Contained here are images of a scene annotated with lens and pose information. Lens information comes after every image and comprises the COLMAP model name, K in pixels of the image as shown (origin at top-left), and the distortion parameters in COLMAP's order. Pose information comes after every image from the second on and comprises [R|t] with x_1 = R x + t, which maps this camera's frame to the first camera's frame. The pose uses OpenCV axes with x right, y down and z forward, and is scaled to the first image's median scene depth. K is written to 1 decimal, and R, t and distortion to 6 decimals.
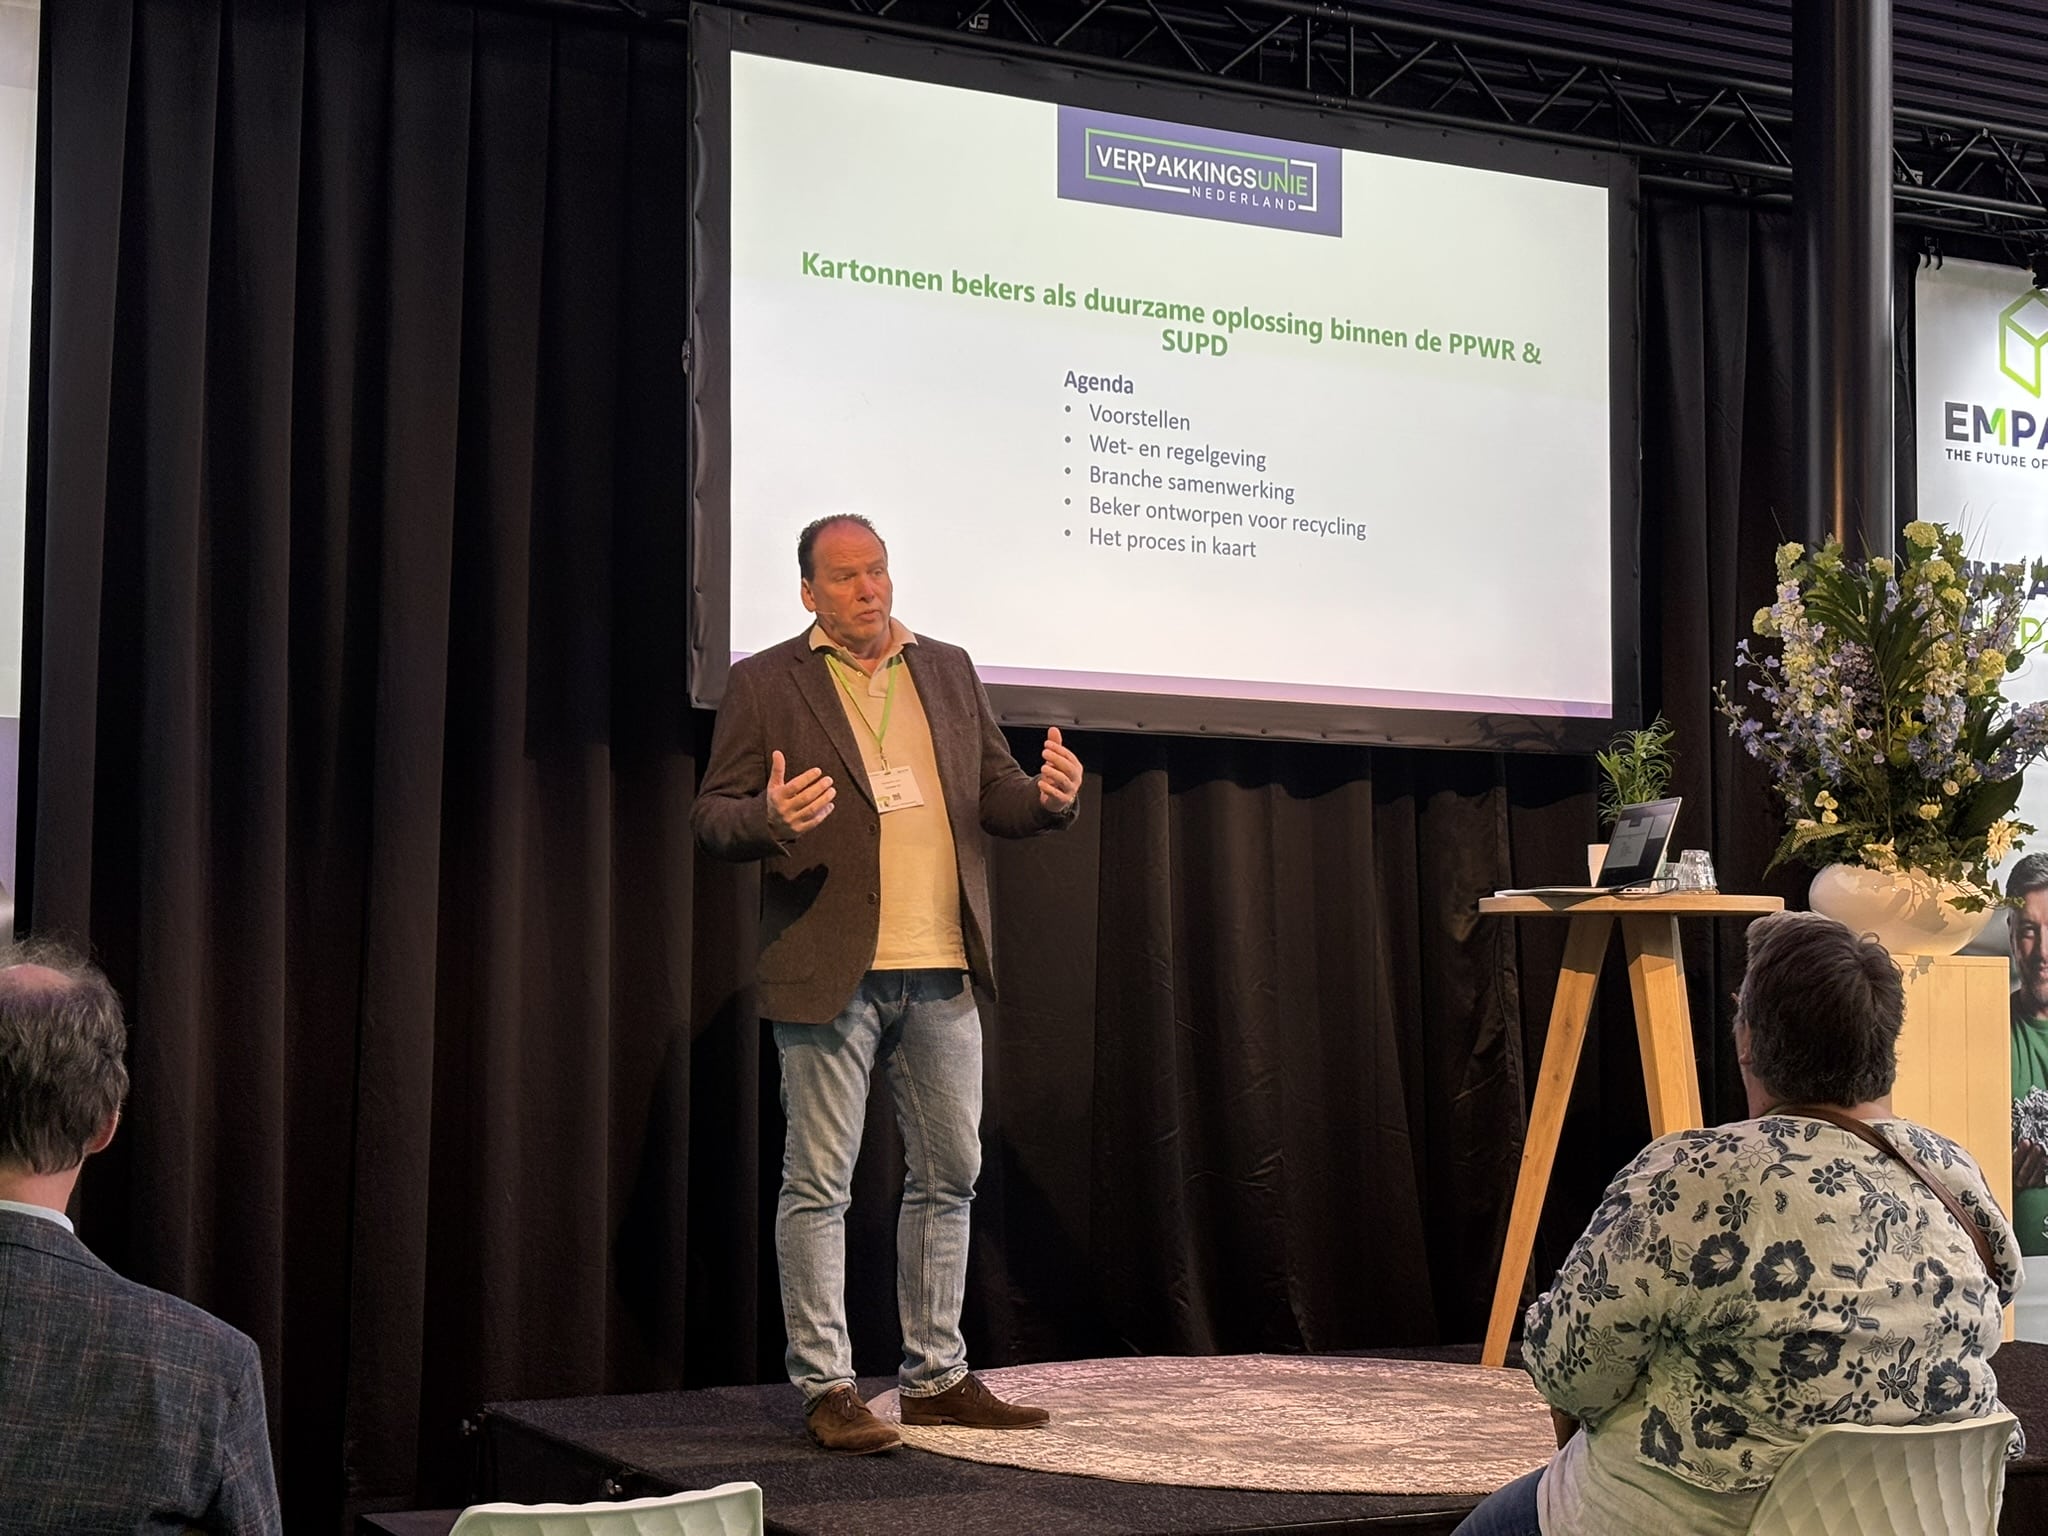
lens RADIAL K [[3091.4, 0, 1032.3], [0, 3091.4, 720.2], [0, 0, 1]] dist [-0.028418, 0.000000]
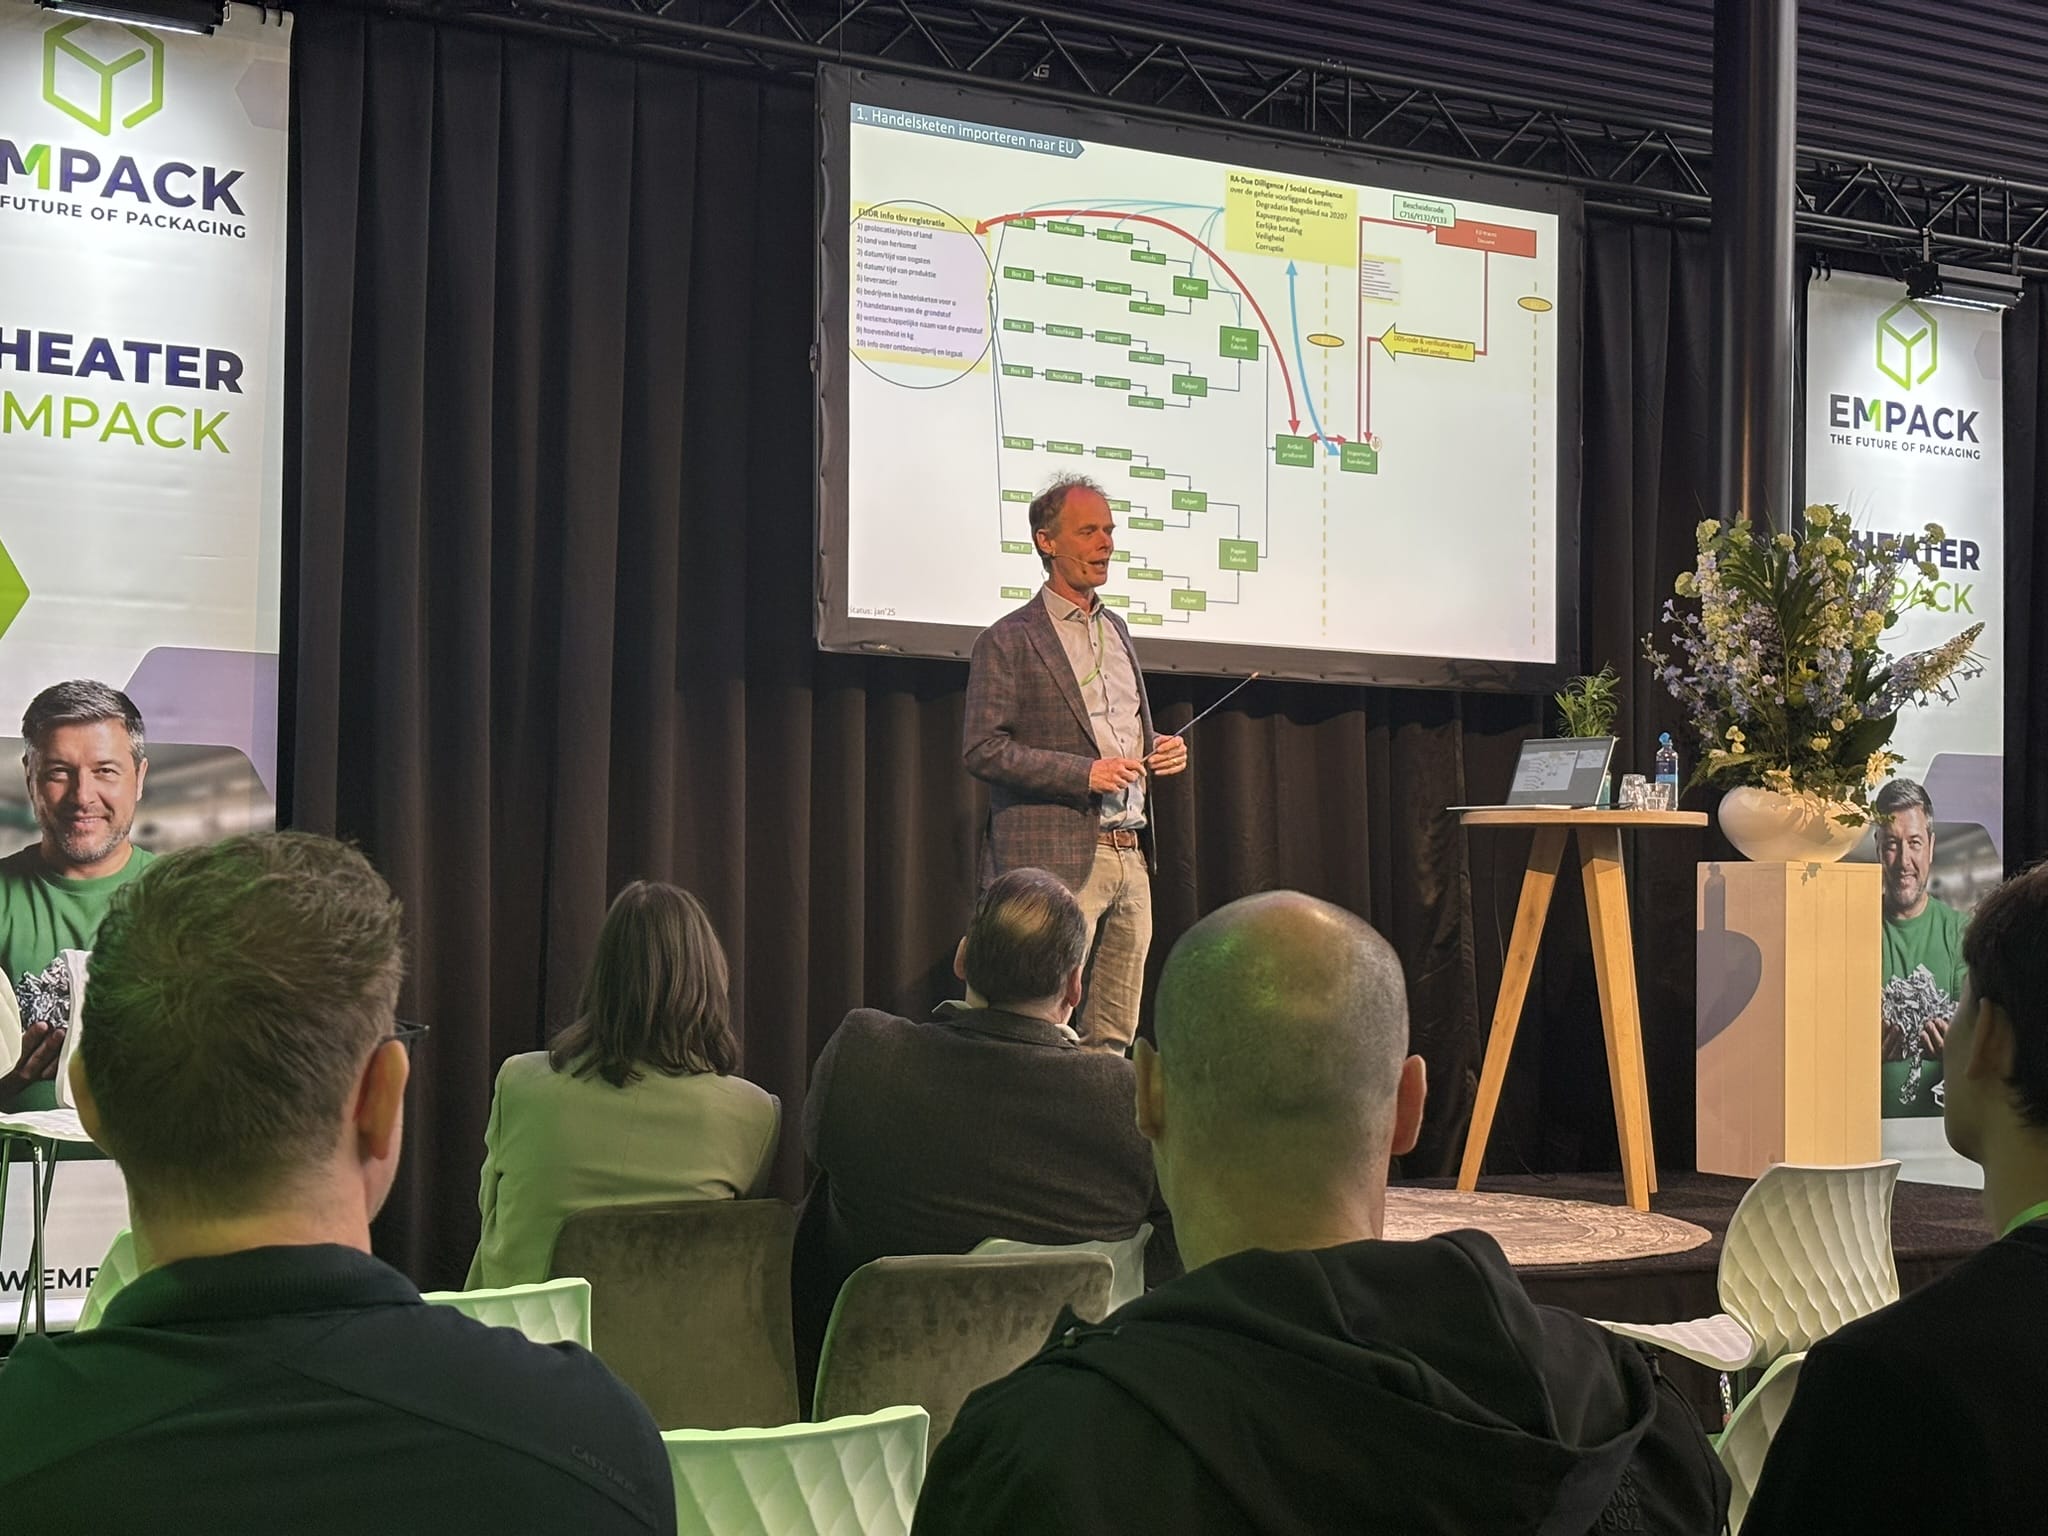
lens RADIAL K [[3091.4, 0, 1023.0], [0, 3091.4, 769.4], [0, 0, 1]] dist [-0.028418, 0.000000]
pose [[0.998759, 0.007461, 0.049248, -0.078381], [-0.009544, 0.999063, 0.042213, -0.008256], [-0.048887, -0.042630, 0.997894, -0.188231]]
